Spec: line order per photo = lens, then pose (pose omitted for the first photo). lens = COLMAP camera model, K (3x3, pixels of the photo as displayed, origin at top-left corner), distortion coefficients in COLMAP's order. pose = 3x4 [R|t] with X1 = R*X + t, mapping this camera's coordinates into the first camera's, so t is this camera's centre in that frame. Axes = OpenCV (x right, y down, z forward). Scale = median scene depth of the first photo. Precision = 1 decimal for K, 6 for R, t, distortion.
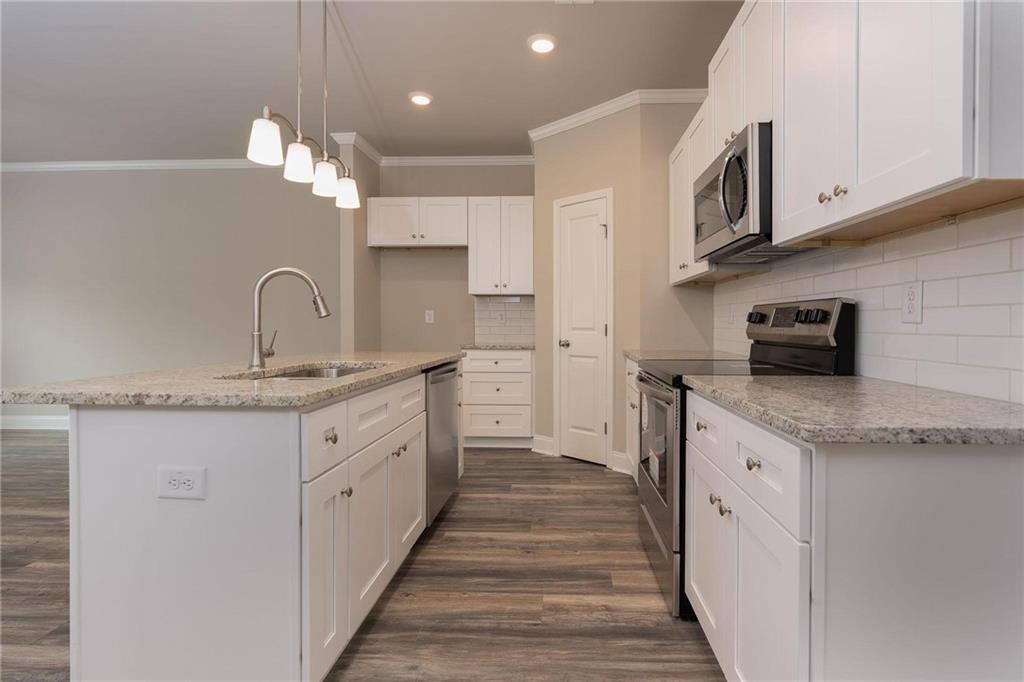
lens RADIAL K [[495.1, 0, 533.4], [0, 495.1, 328.0], [0, 0, 1]] dist [-0.001223, -0.000234]
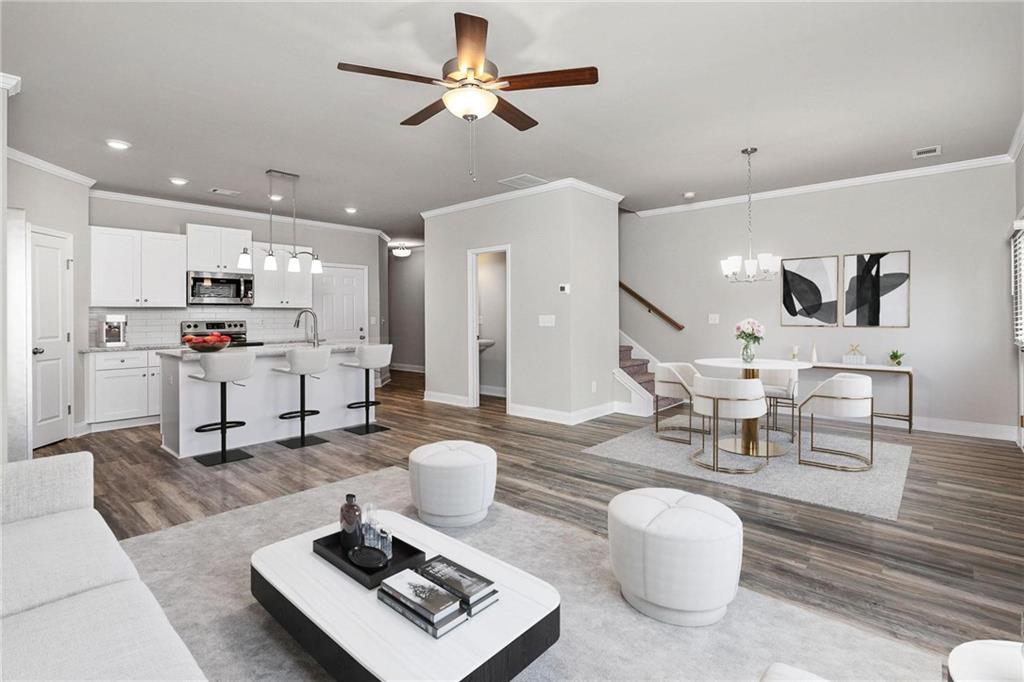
lens RADIAL K [[470.7, 0, 509.4], [0, 470.7, 310.4], [0, 0, 1]] dist [0.011585, 0.000464]
pose [[-0.782325, 0.008646, 0.622810, -2.482333], [0.008919, 0.999957, -0.002678, -0.084714], [-0.622806, 0.003460, -0.782369, 1.943044]]
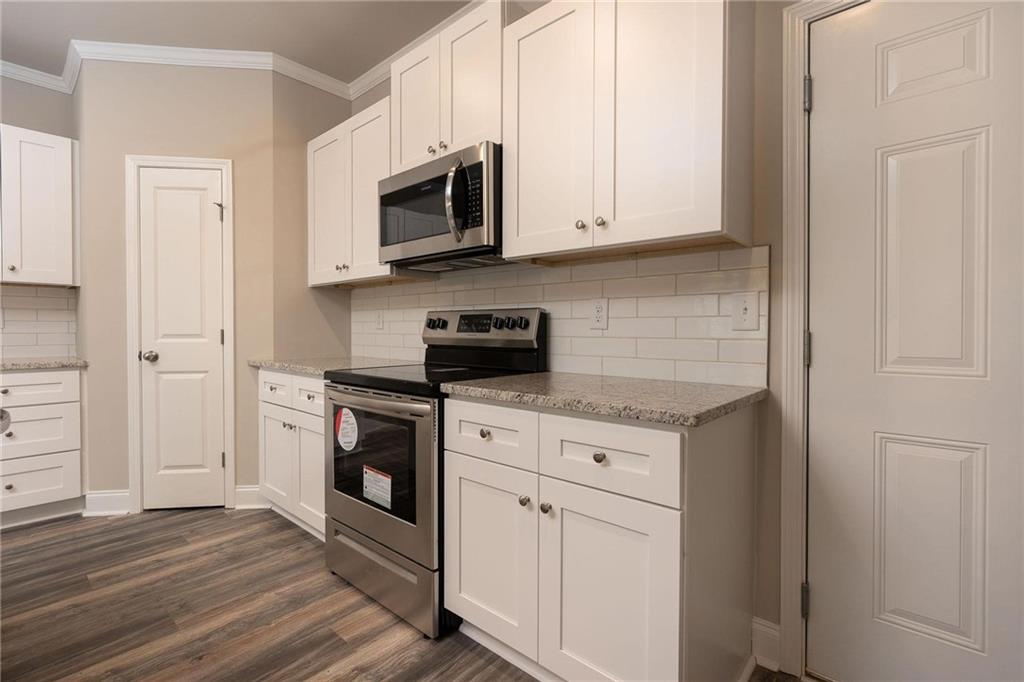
lens RADIAL K [[481.7, 0, 512.6], [0, 481.7, 334.9], [0, 0, 1]] dist [-0.001132, 0.000541]
pose [[0.628473, -0.011172, 0.777751, -0.249750], [0.006067, 0.999937, 0.009461, -0.005386], [-0.777808, -0.001227, 0.628501, 0.226664]]
